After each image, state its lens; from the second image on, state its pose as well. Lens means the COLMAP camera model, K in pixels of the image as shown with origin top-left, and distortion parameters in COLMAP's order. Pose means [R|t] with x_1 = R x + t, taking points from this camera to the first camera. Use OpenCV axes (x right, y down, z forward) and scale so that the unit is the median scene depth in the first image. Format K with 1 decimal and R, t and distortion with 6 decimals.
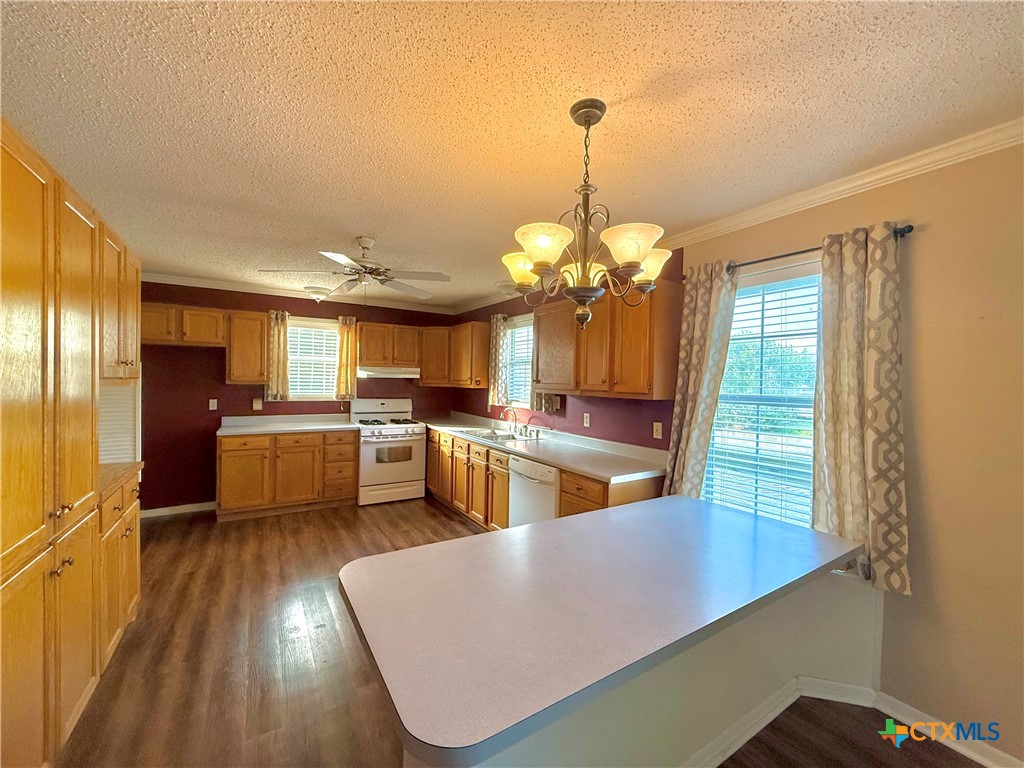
lens RADIAL K [[406.0, 0, 511.0], [0, 406.0, 384.6], [0, 0, 1]] dist [0.001020, -0.000715]
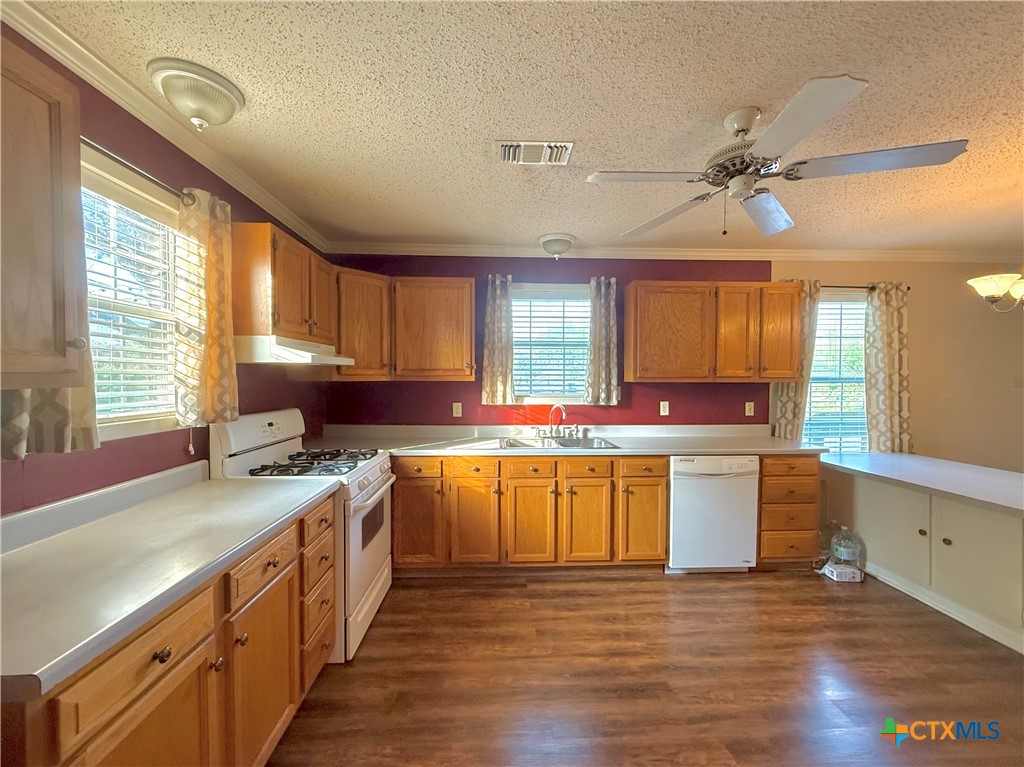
lens RADIAL K [[406.0, 0, 510.7], [0, 406.0, 387.8], [0, 0, 1]] dist [0.001020, -0.000715]
pose [[0.499974, -0.039224, 0.865152, -0.706544], [0.018179, 0.999229, 0.034798, -0.002644], [-0.865849, -0.001670, 0.500302, 0.699324]]
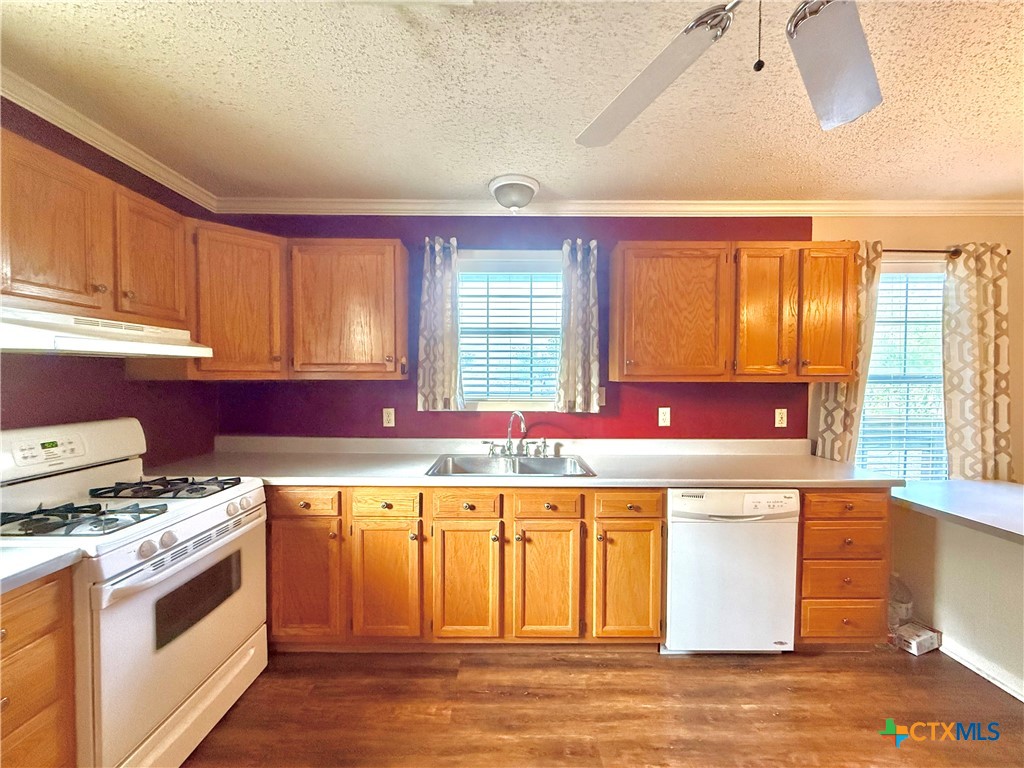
lens RADIAL K [[406.0, 0, 509.8], [0, 406.0, 385.6], [0, 0, 1]] dist [0.001020, -0.000715]
pose [[0.532281, -0.038732, 0.845681, -0.483374], [0.017303, 0.999242, 0.034874, 0.000872], [-0.846391, -0.003930, 0.532547, 0.712324]]
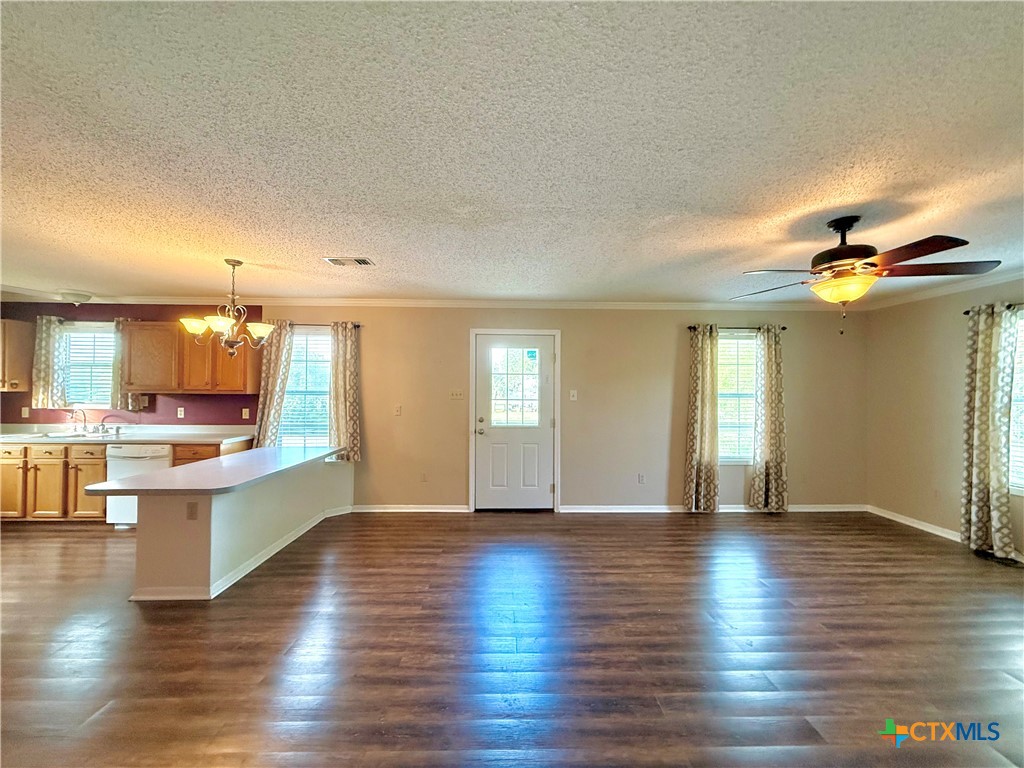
lens RADIAL K [[406.0, 0, 510.7], [0, 406.0, 386.5], [0, 0, 1]] dist [0.001020, -0.000715]
pose [[0.511525, -0.007642, 0.859234, -0.338365], [0.011565, 0.999931, 0.002008, 0.009508], [-0.859190, 0.008910, 0.511578, -0.511052]]
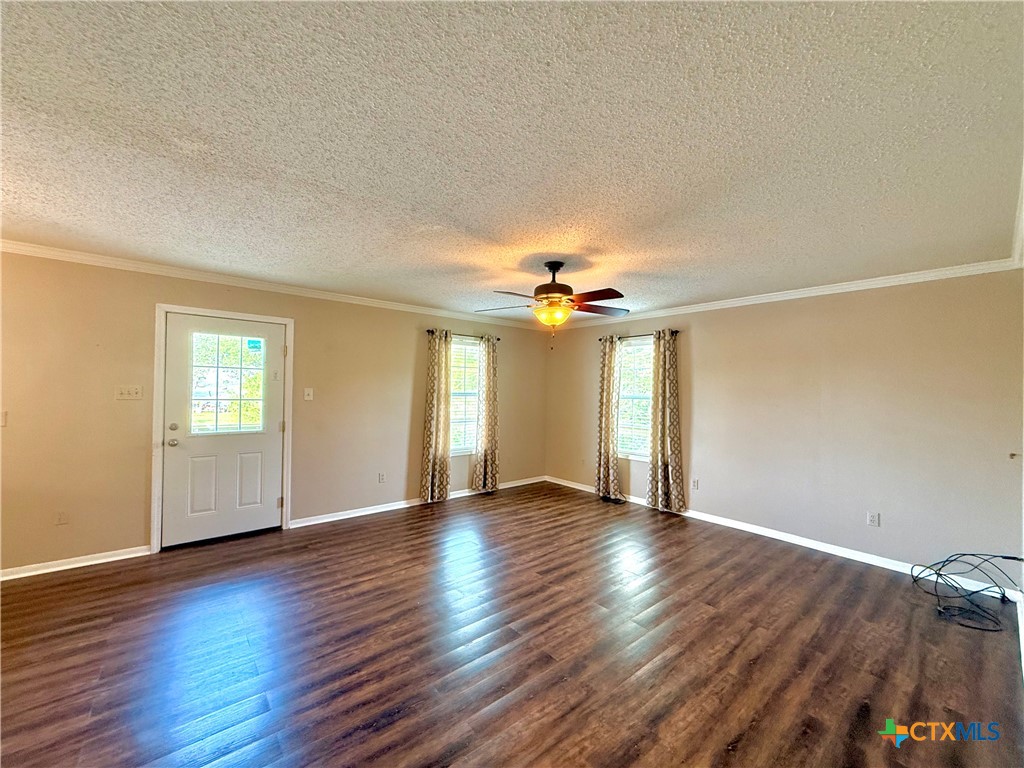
lens RADIAL K [[406.0, 0, 511.4], [0, 406.0, 386.3], [0, 0, 1]] dist [0.001020, -0.000715]
pose [[-0.141075, -0.010863, 0.989939, -0.345984], [-0.009438, 0.999909, 0.009628, 0.004374], [-0.989954, -0.007985, -0.141165, -0.437474]]
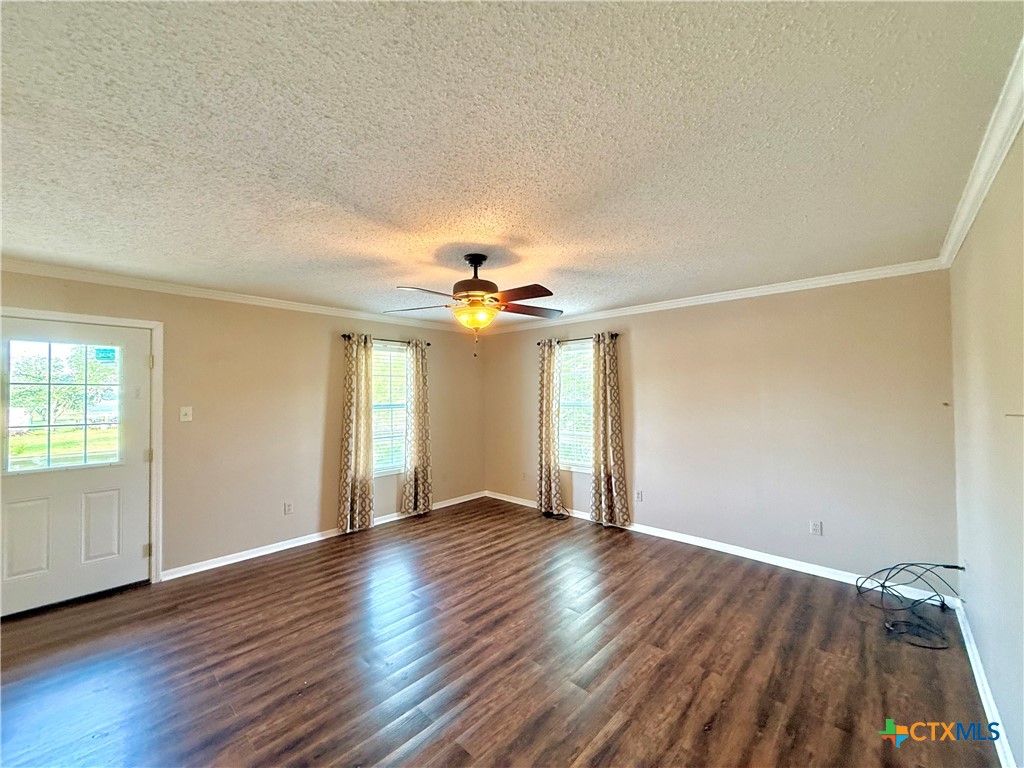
lens RADIAL K [[406.0, 0, 511.3], [0, 406.0, 386.3], [0, 0, 1]] dist [0.001020, -0.000715]
pose [[-0.261785, 0.003143, 0.965121, -0.246652], [0.012575, 0.999921, 0.000155, -0.009782], [-0.965044, 0.012177, -0.261804, -0.504923]]
